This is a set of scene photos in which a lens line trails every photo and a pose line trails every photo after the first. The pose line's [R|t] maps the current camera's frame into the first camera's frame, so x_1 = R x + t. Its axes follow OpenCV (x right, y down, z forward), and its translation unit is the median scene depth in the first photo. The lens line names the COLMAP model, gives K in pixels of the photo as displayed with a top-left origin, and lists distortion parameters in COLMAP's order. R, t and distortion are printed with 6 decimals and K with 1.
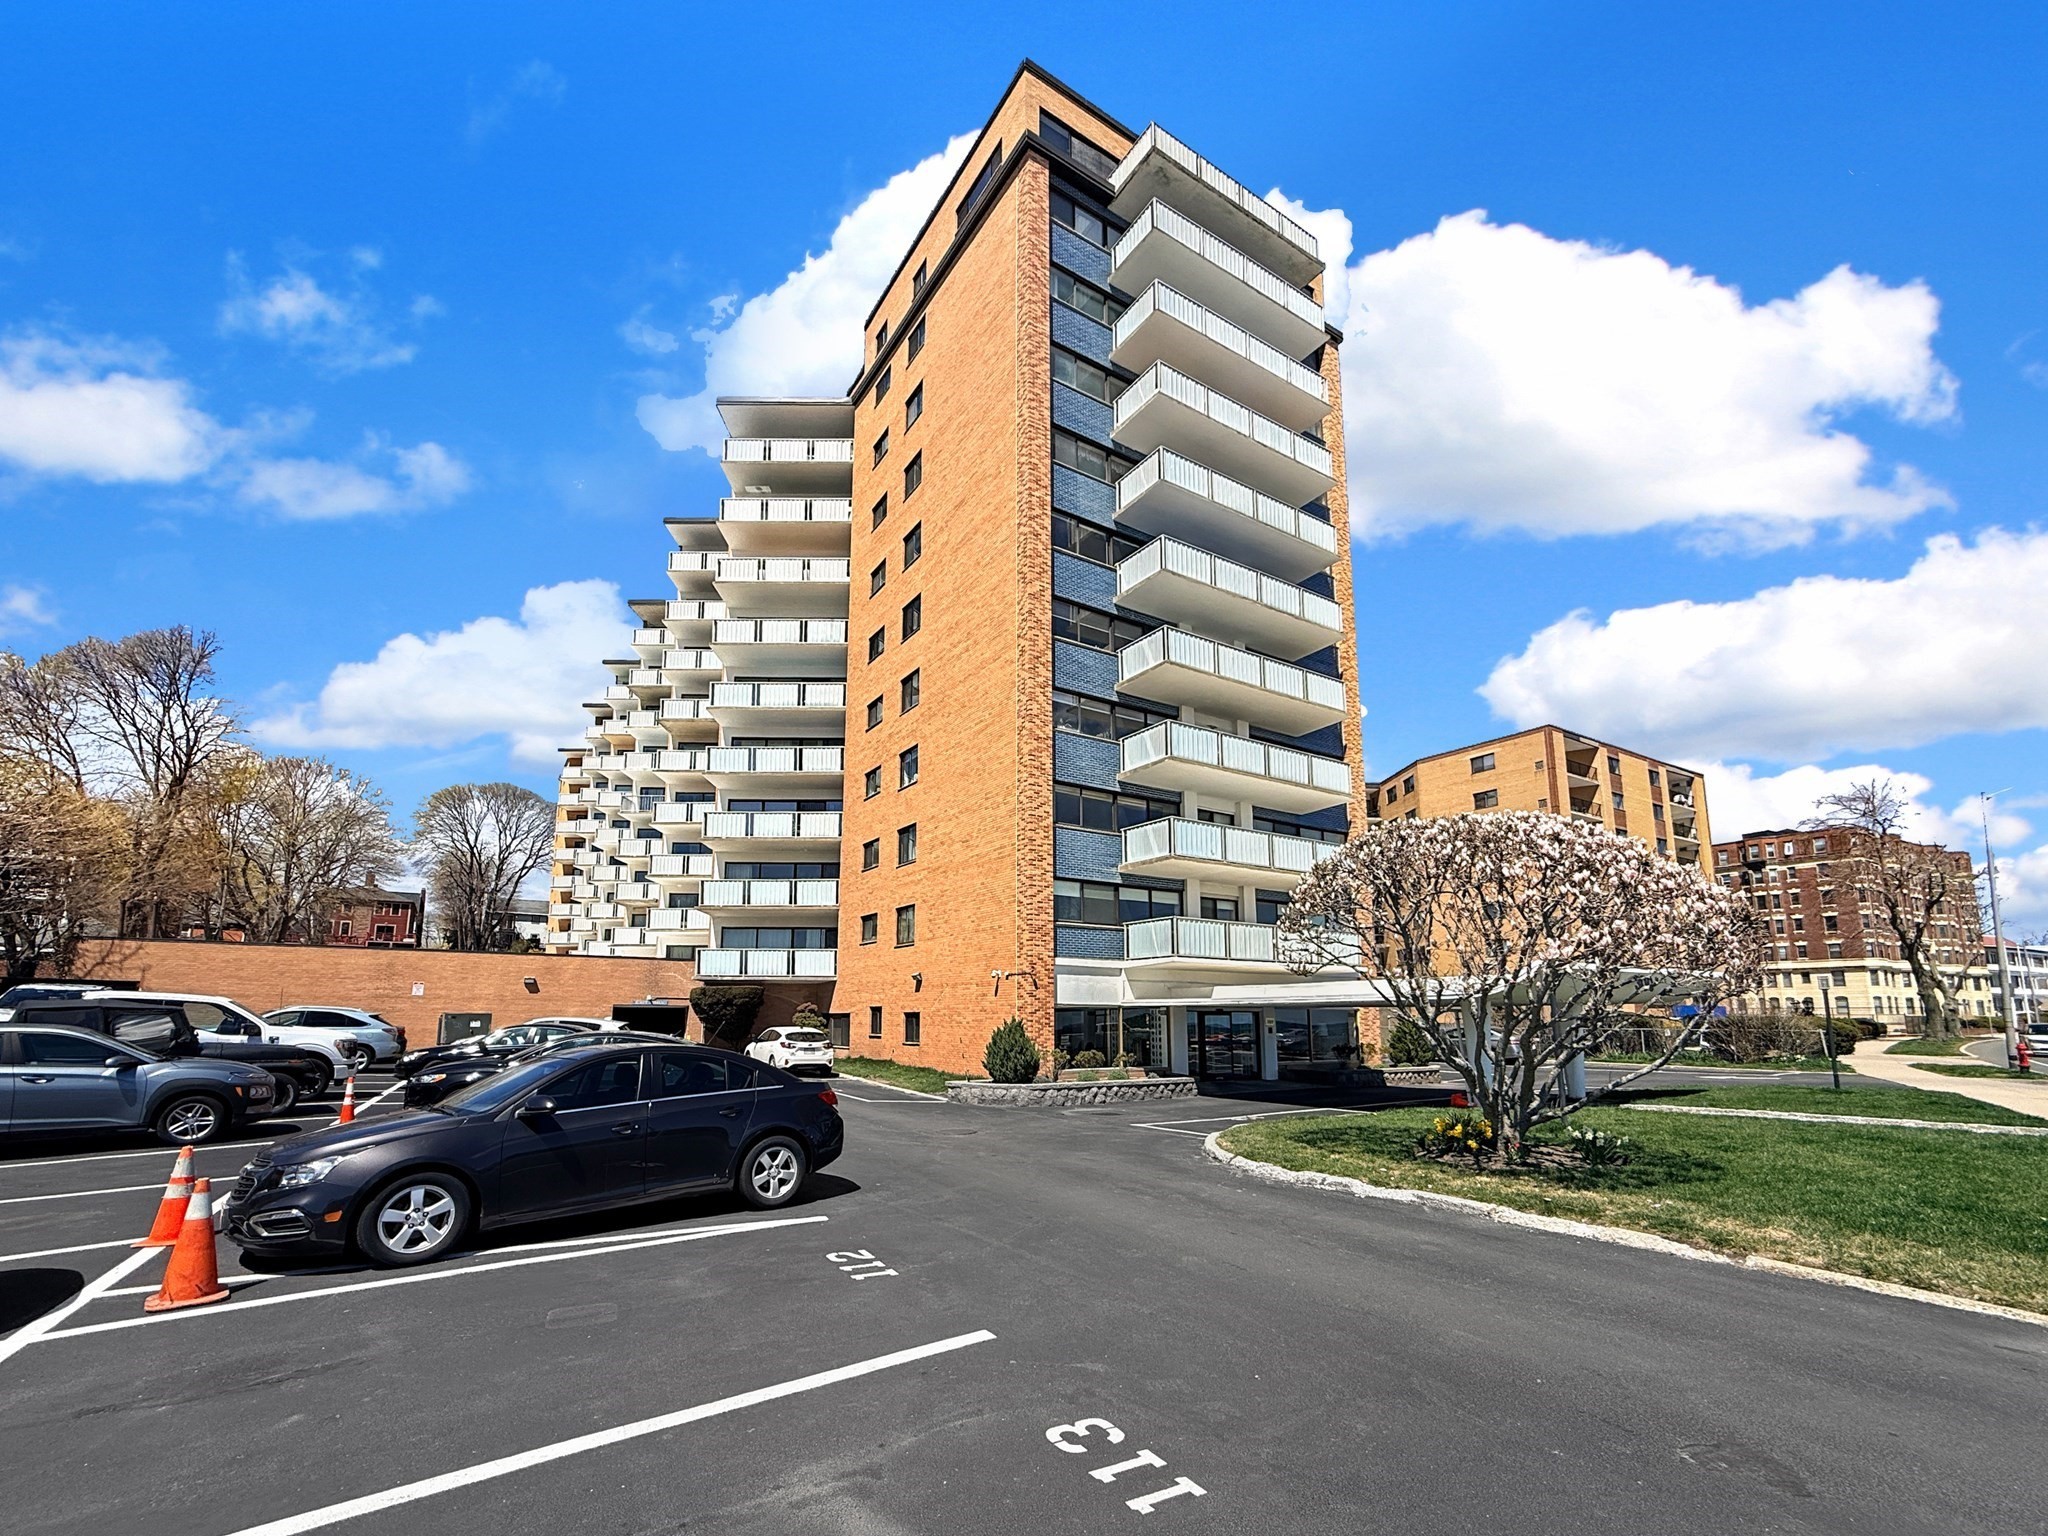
lens RADIAL K [[858.7, 0, 1021.5], [0, 858.7, 832.0], [0, 0, 1]] dist [0.000160, 0.000100]
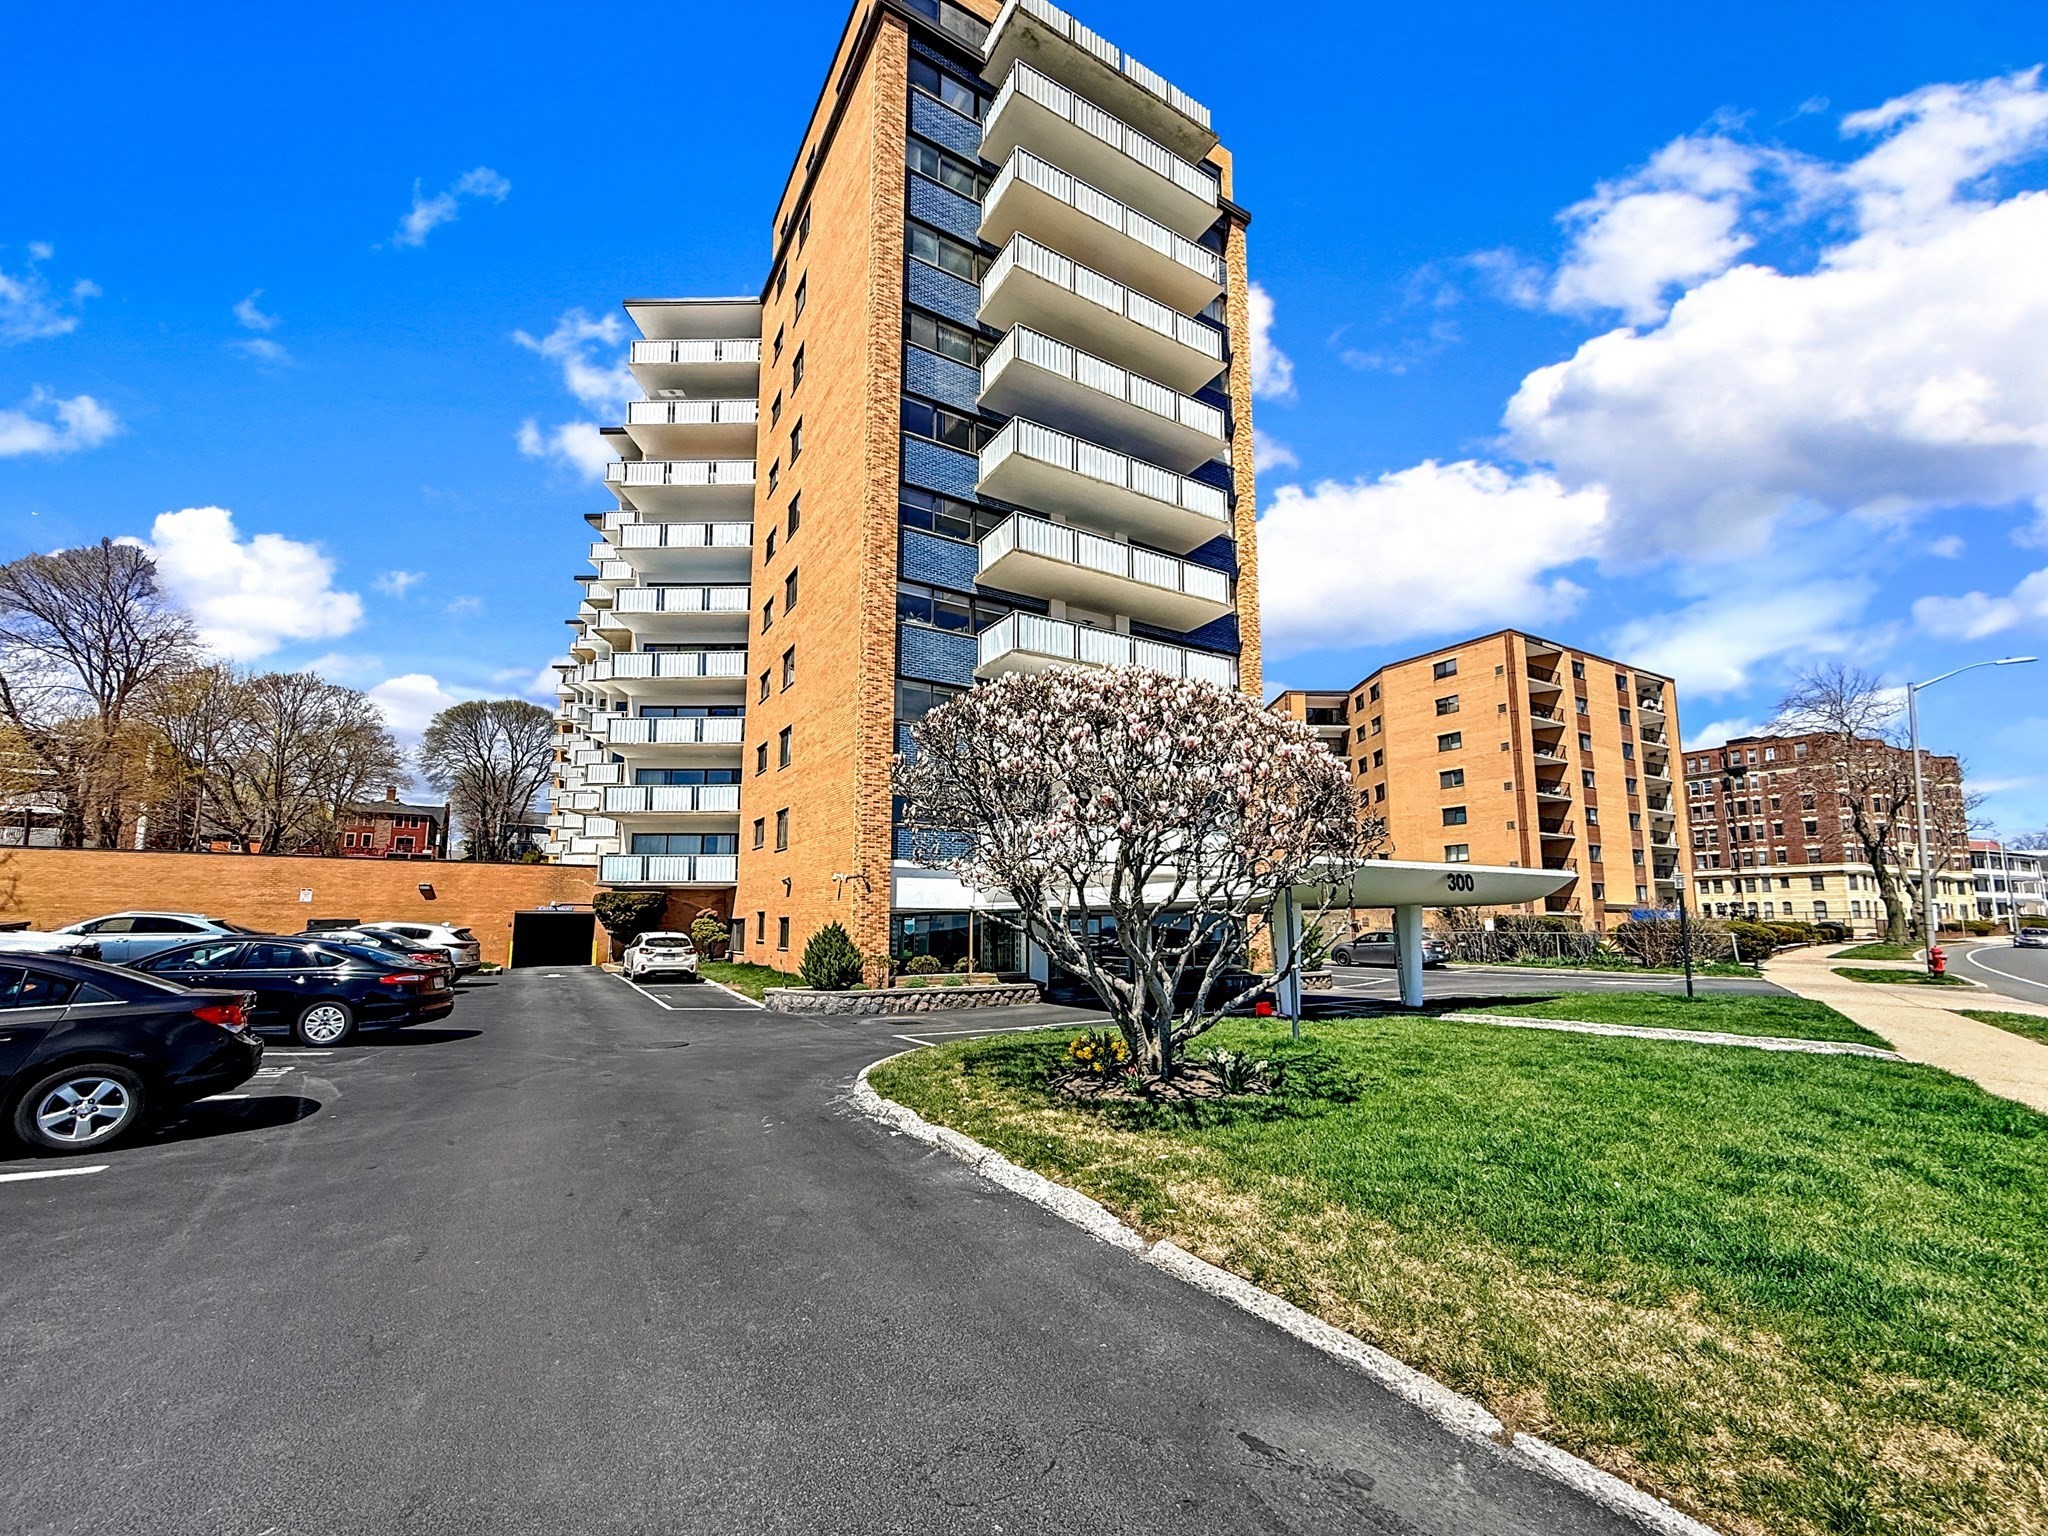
lens RADIAL K [[822.1, 0, 1024.0], [0, 822.1, 768.0], [0, 0, 1]] dist [0.000253, 0.000444]
pose [[0.999696, -0.006627, -0.023751, 0.163084], [0.007228, 0.999654, 0.025298, 0.016935], [0.023575, -0.025462, 0.999398, 0.068553]]
